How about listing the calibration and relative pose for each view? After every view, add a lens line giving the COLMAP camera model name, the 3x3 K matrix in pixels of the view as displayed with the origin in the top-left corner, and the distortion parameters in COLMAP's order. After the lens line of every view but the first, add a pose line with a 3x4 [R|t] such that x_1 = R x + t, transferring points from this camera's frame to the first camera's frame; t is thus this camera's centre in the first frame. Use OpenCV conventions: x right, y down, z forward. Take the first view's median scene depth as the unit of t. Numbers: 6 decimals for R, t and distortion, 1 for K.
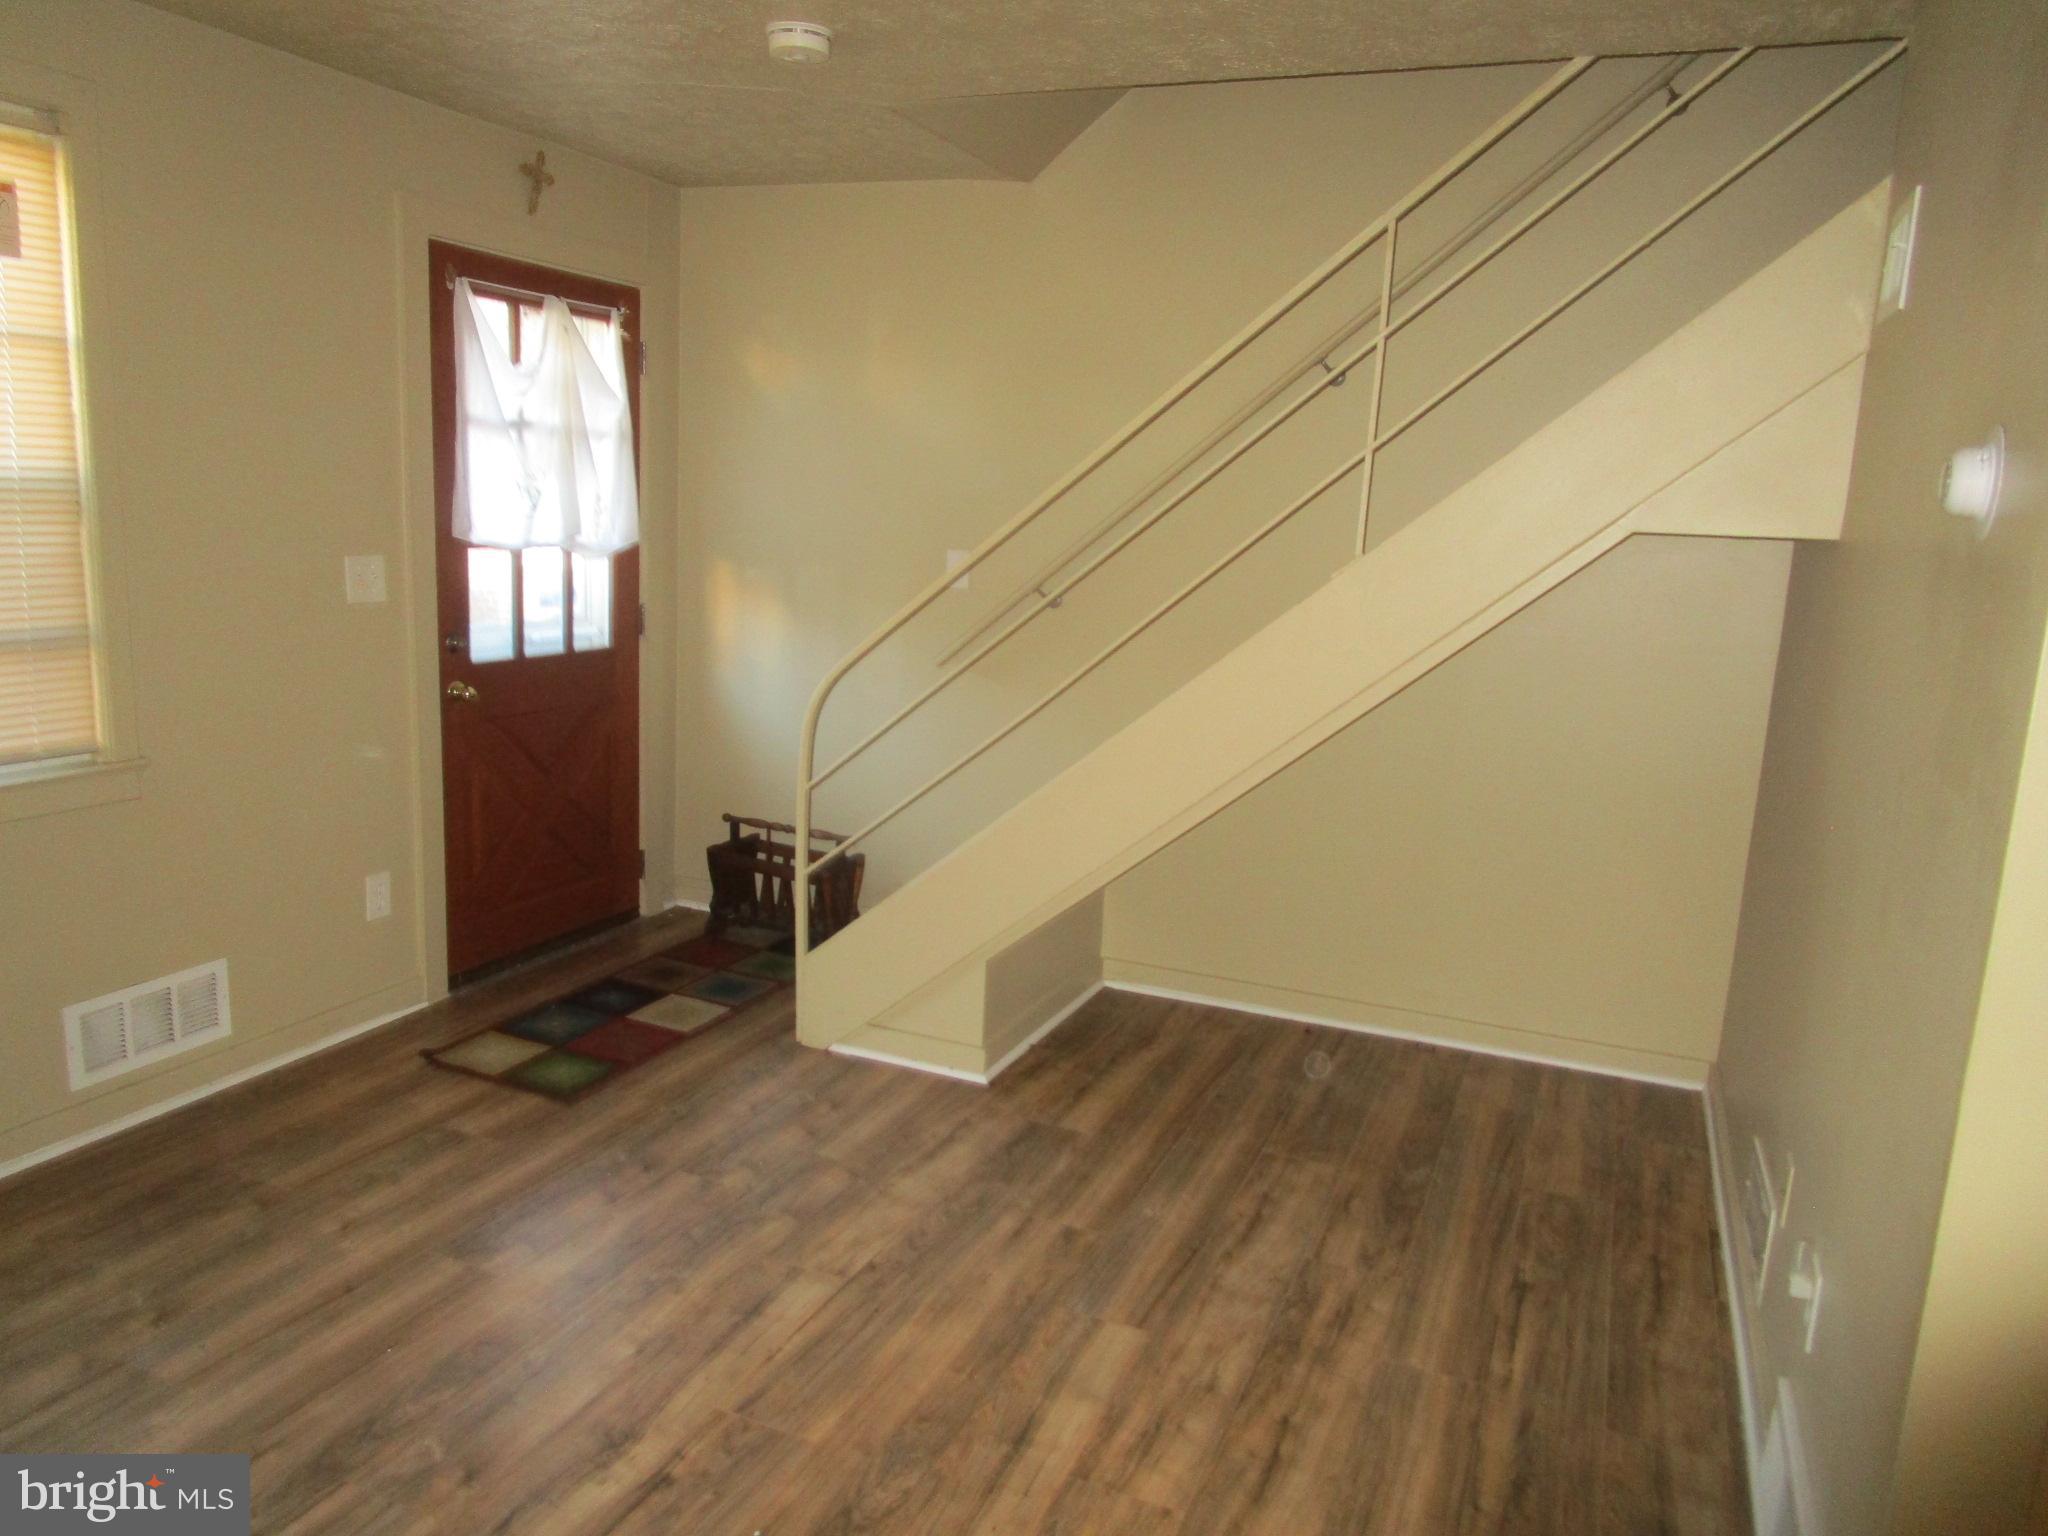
lens RADIAL K [[1456.7, 0, 1033.4], [0, 1456.7, 777.5], [0, 0, 1]] dist [-0.033859, 0.017343]
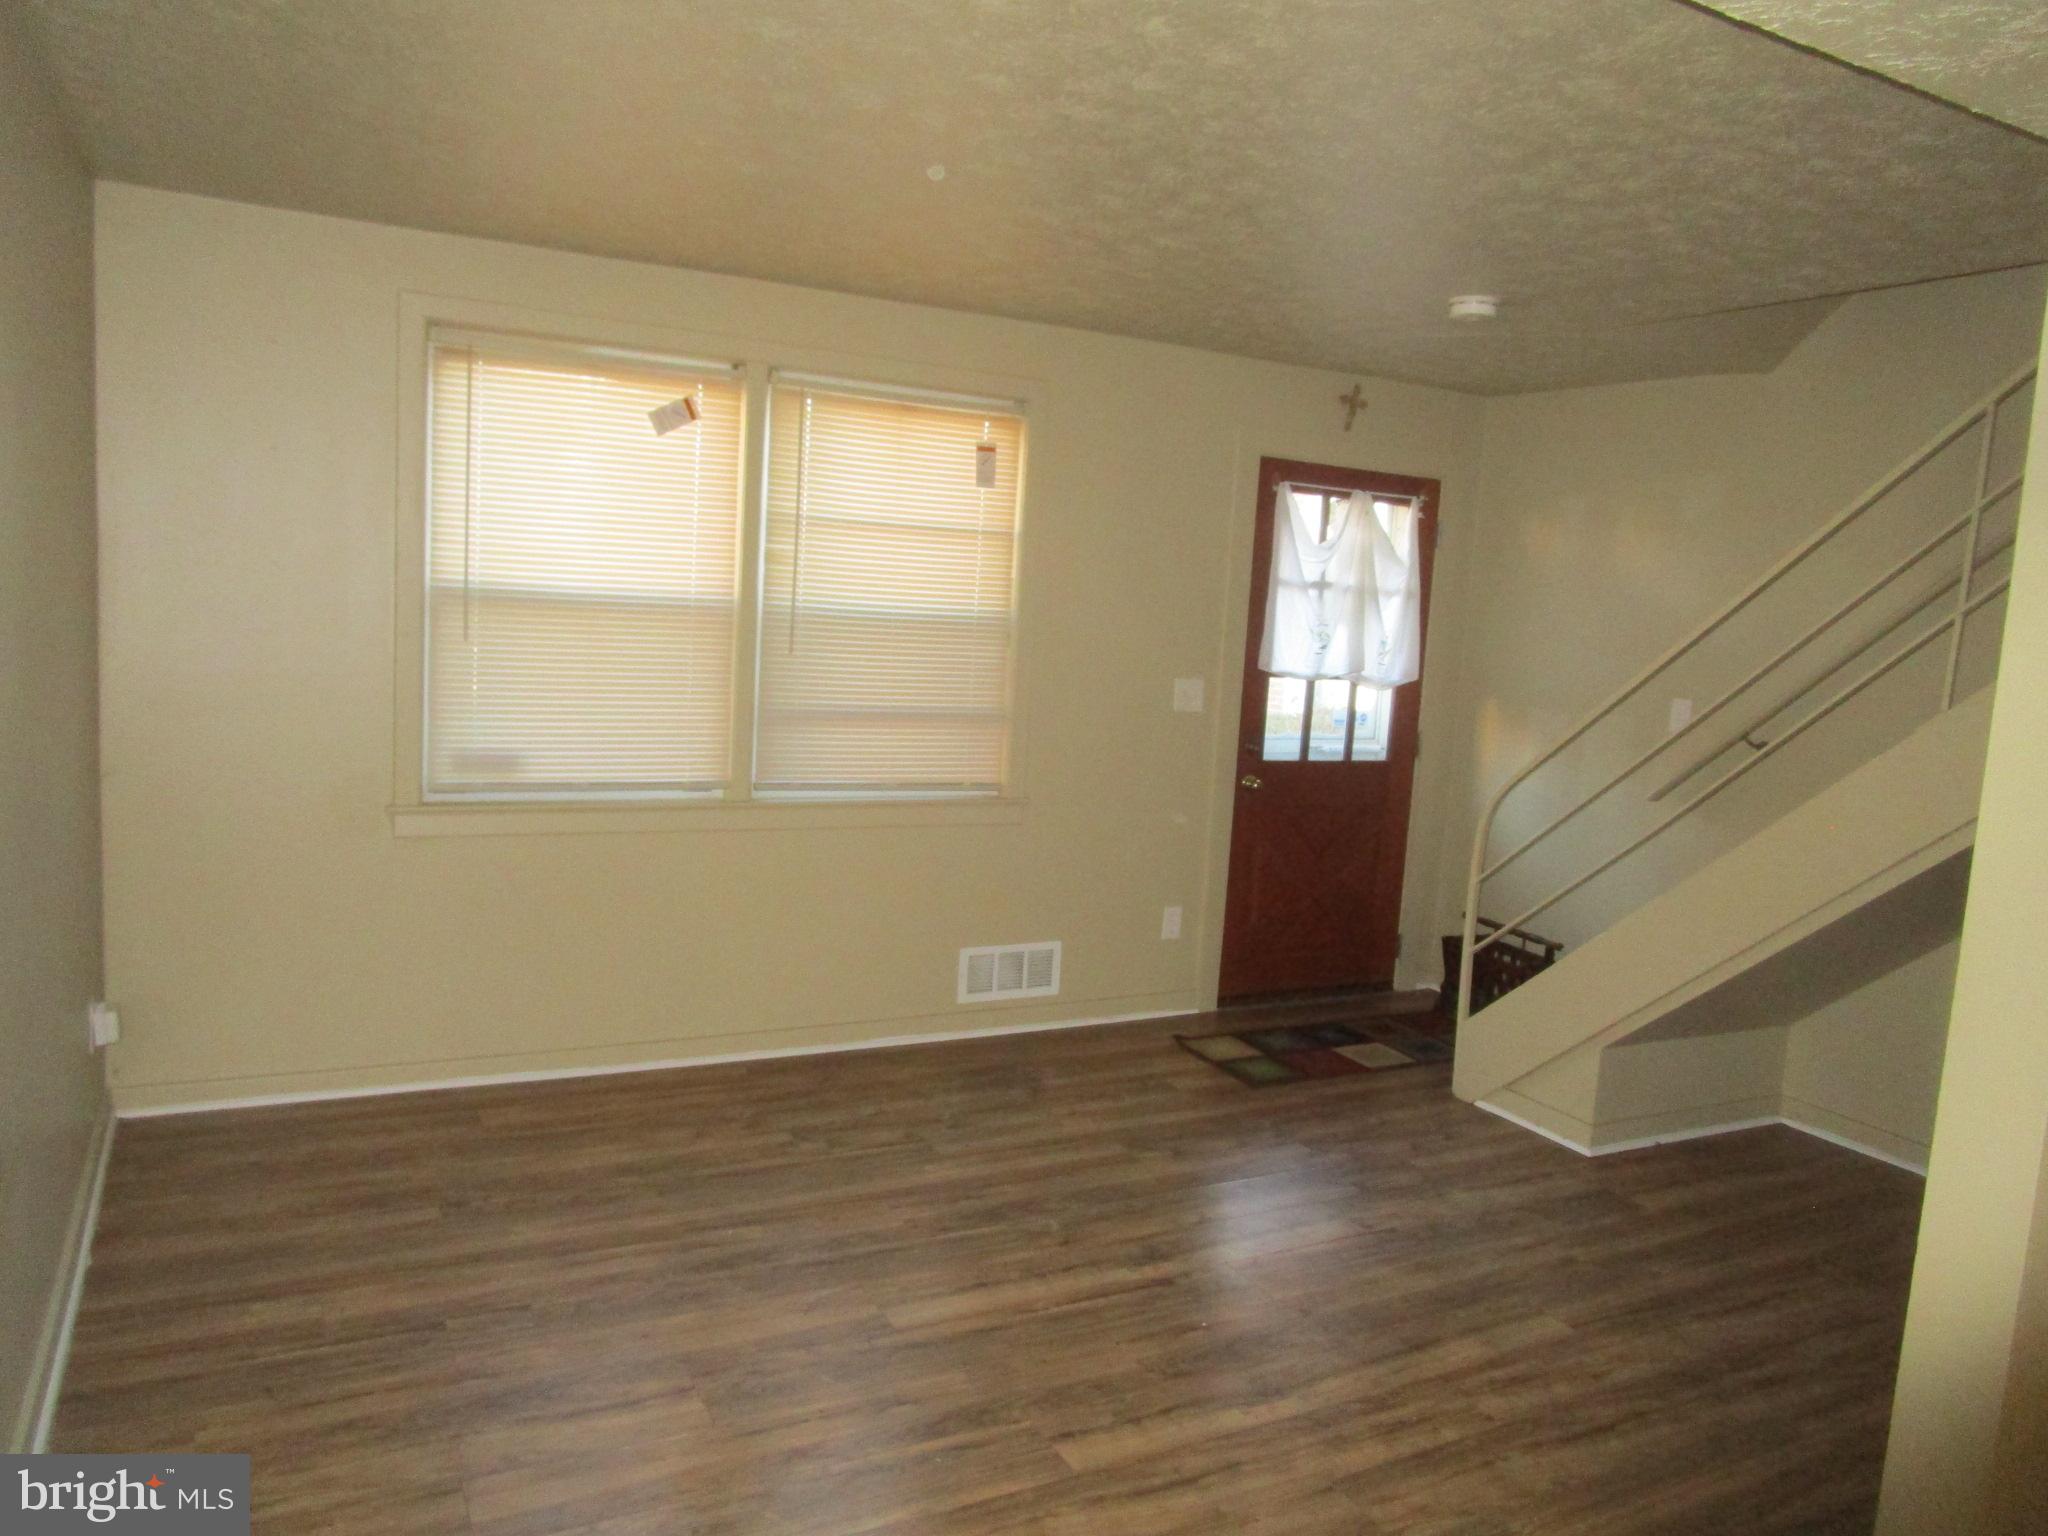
lens RADIAL K [[1463.8, 0, 1024.0], [0, 1463.8, 768.0], [0, 0, 1]] dist [-0.069107, 0.077531]
pose [[0.776667, 0.077763, -0.625094, 0.314994], [-0.147180, 0.987285, -0.060049, 0.044803], [0.612476, 0.138639, 0.778237, -0.198916]]
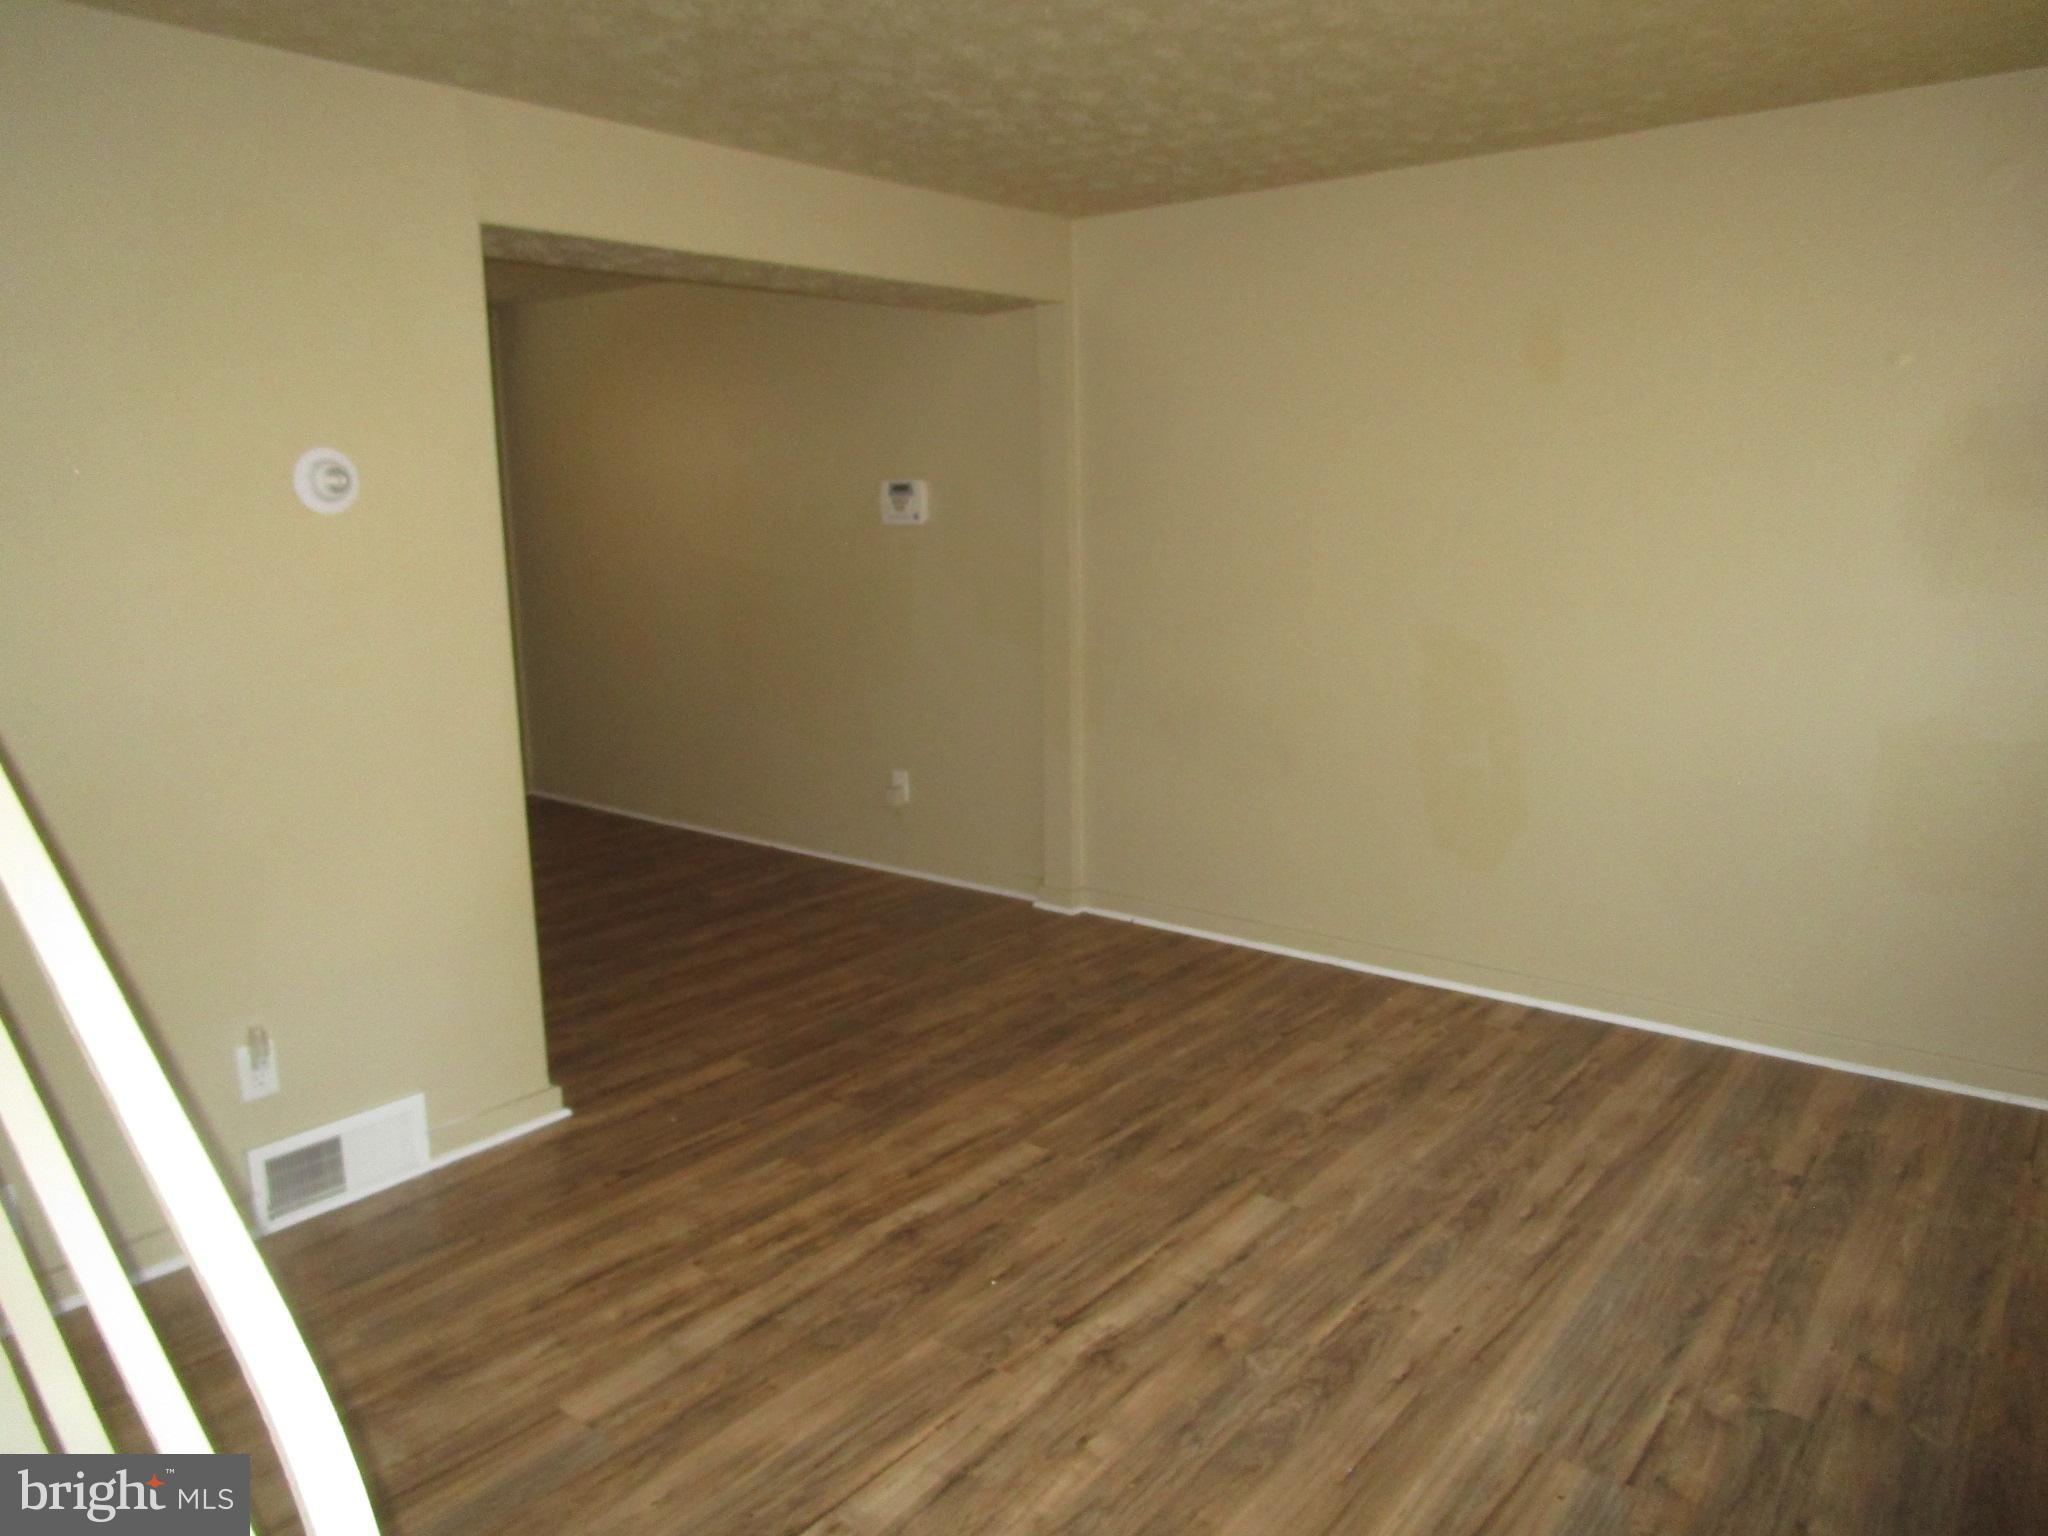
lens RADIAL K [[1456.7, 0, 1033.4], [0, 1456.7, 777.5], [0, 0, 1]] dist [-0.033859, 0.017343]
pose [[-0.962576, -0.080295, 0.258842, -0.308264], [0.026169, 0.923100, 0.383669, -0.244682], [-0.269744, 0.376084, -0.886453, 1.152610]]
